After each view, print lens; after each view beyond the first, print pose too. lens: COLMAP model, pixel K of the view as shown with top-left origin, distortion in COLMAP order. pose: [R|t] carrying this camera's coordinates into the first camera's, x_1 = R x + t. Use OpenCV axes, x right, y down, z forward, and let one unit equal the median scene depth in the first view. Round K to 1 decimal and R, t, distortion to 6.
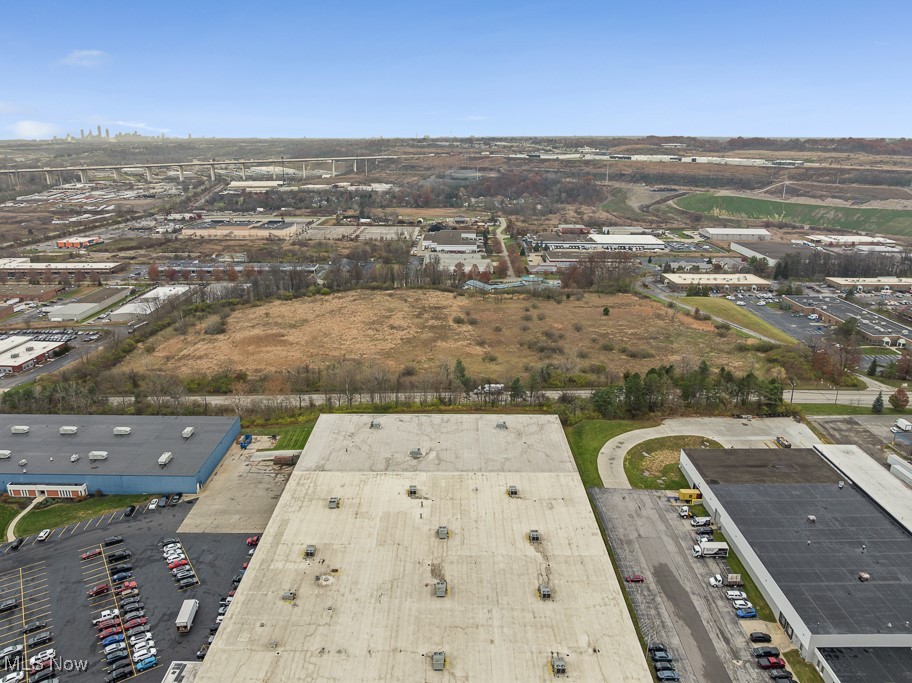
lens RADIAL K [[650.9, 0, 452.2], [0, 650.9, 340.4], [0, 0, 1]] dist [-0.035850, -0.004182]
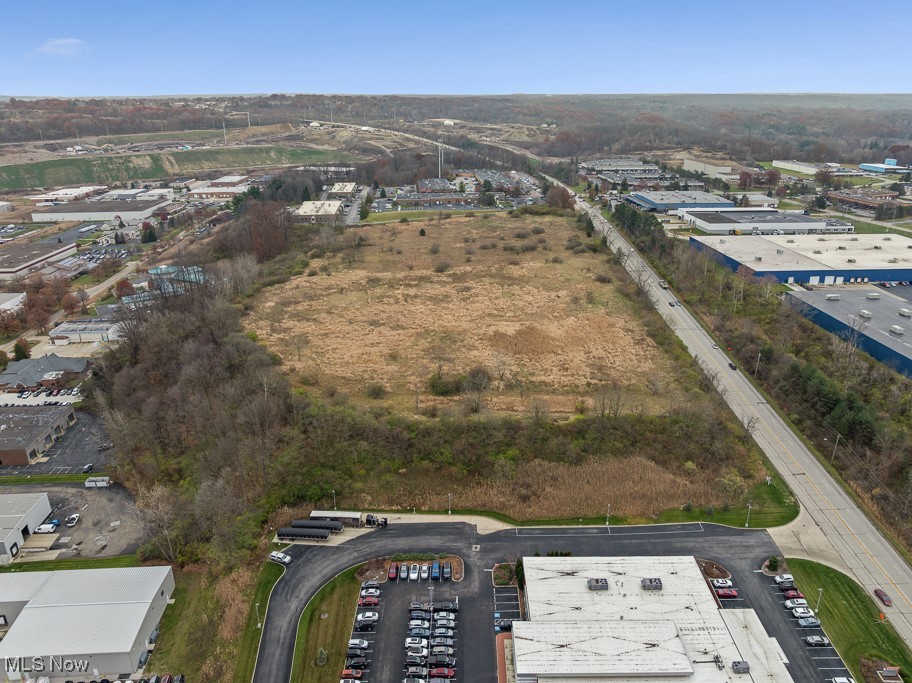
lens RADIAL K [[655.4, 0, 458.5], [0, 655.4, 337.1], [0, 0, 1]] dist [-0.037341, 0.001818]
pose [[-0.060242, -0.350529, 0.934612, -0.929338], [0.308418, 0.883962, 0.351412, -0.273983], [-0.949341, 0.309421, 0.054858, 0.967338]]
